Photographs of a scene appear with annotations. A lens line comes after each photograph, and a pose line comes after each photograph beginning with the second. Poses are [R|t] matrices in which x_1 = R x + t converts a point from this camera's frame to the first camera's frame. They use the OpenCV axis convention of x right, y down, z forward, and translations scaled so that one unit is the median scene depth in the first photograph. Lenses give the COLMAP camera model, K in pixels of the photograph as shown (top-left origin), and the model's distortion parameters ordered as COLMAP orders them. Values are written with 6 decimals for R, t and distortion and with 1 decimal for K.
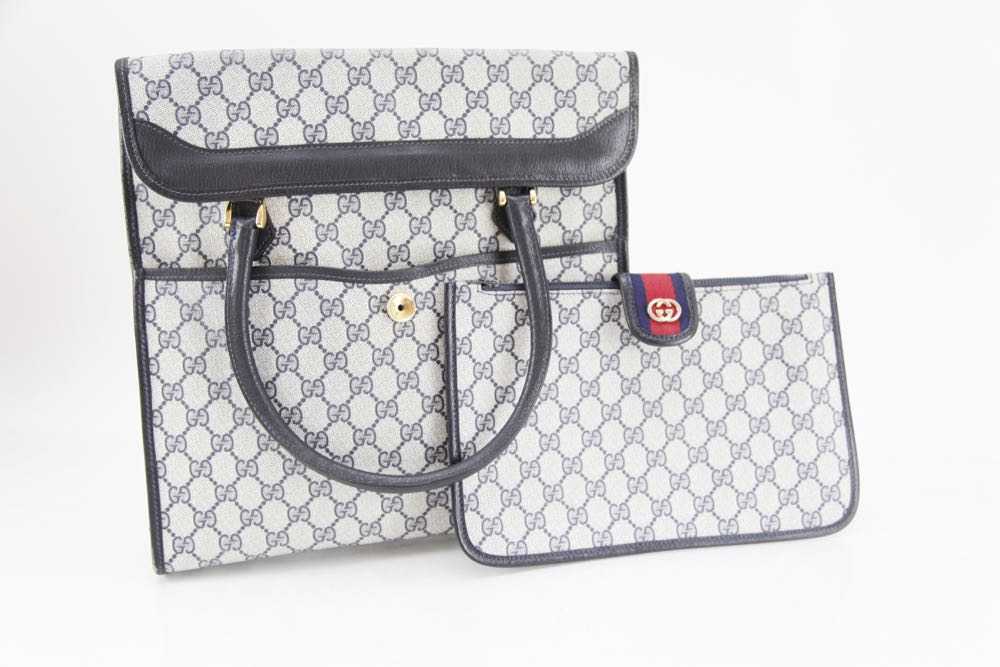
lens RADIAL K [[1000.7, 0, 553.7], [0, 1000.7, 293.7], [0, 0, 1]] dist [-0.043526, 0.074682]
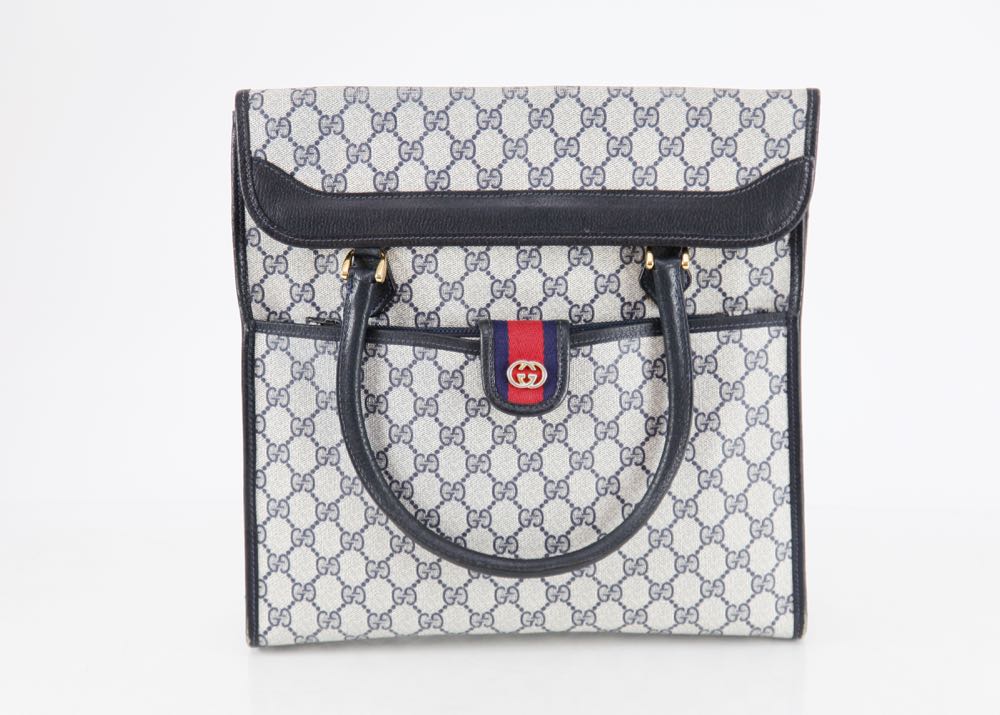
lens RADIAL K [[2895.3, 0, 497.9], [0, 2895.3, 361.1], [0, 0, 1]] dist [0.412687, 0.000000]
pose [[0.974412, 0.082306, -0.209160, 0.364703], [-0.053106, 0.988501, 0.141580, -0.370999], [0.218408, -0.126850, 0.967578, -1.520766]]
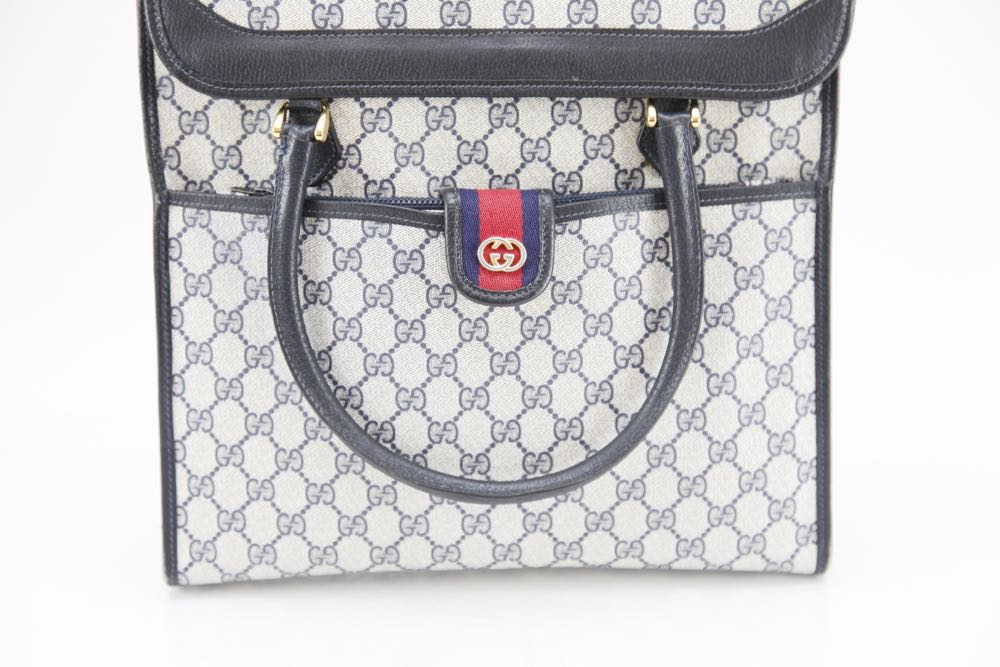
lens RADIAL K [[2133.4, 0, 502.1], [0, 2133.4, 328.2], [0, 0, 1]] dist [0.238012, 0.000000]
pose [[0.978768, 0.082726, -0.187534, 0.146741], [-0.056529, 0.988398, 0.140974, -0.161545], [0.197021, -0.127380, 0.972089, -0.533931]]
